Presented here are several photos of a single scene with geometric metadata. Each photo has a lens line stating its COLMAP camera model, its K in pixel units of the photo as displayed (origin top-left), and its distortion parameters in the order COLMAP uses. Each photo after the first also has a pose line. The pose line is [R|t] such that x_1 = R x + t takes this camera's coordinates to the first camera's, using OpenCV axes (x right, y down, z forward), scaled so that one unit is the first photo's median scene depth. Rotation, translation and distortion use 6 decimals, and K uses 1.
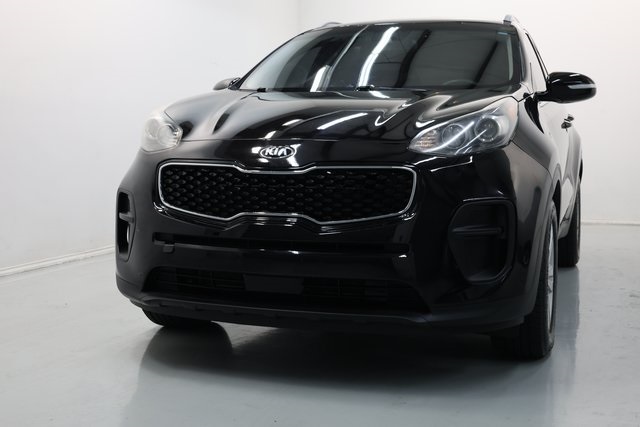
lens RADIAL K [[807.2, 0, 320.9], [0, 807.2, 213.0], [0, 0, 1]] dist [-0.021077, 0.000000]
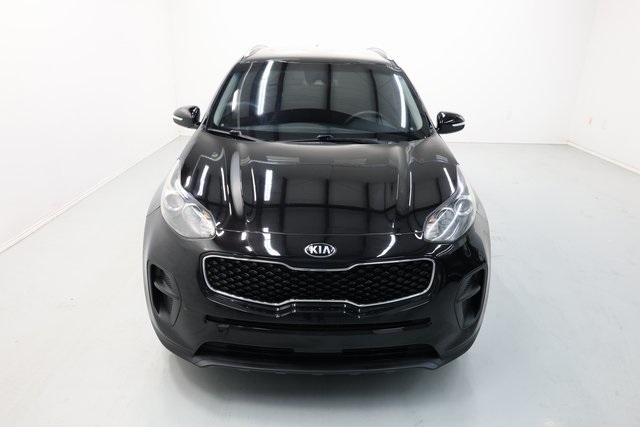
lens RADIAL K [[453.2, 0, 321.1], [0, 453.2, 215.9], [0, 0, 1]] dist [-0.025845, 0.011477]
pose [[0.942515, -0.100254, 0.318771, -0.241520], [0.018405, 0.968061, 0.250039, -0.269145], [-0.333657, -0.229799, 0.914257, 0.387317]]
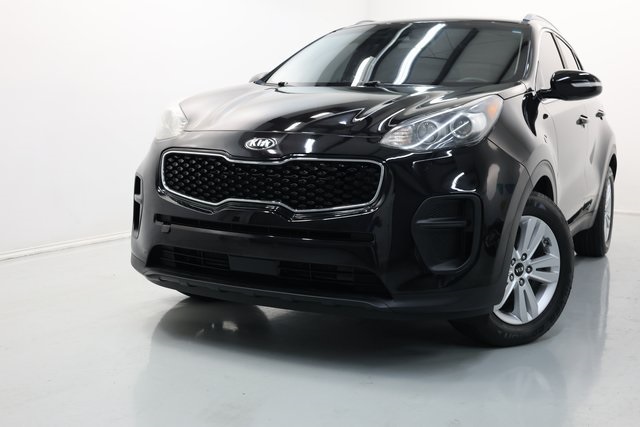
lens RADIAL K [[742.4, 0, 321.9], [0, 742.4, 211.7], [0, 0, 1]] dist [-0.026989, 0.000000]
pose [[0.991775, 0.033480, -0.123536, 0.143894], [-0.030473, 0.999193, 0.026153, -0.012159], [0.124312, -0.022173, 0.991995, 0.021967]]
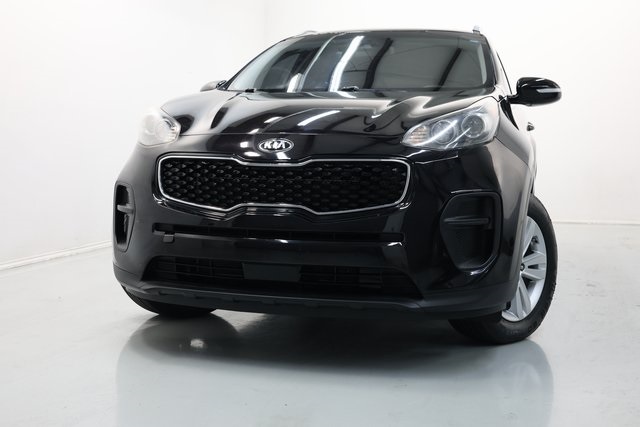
lens RADIAL K [[742.4, 0, 320.1], [0, 742.4, 213.7], [0, 0, 1]] dist [-0.026989, 0.000000]
pose [[0.998369, 0.002172, 0.057051, -0.048274], [-0.002034, 0.999995, -0.002470, 0.013914], [-0.057056, 0.002350, 0.998368, 0.038519]]
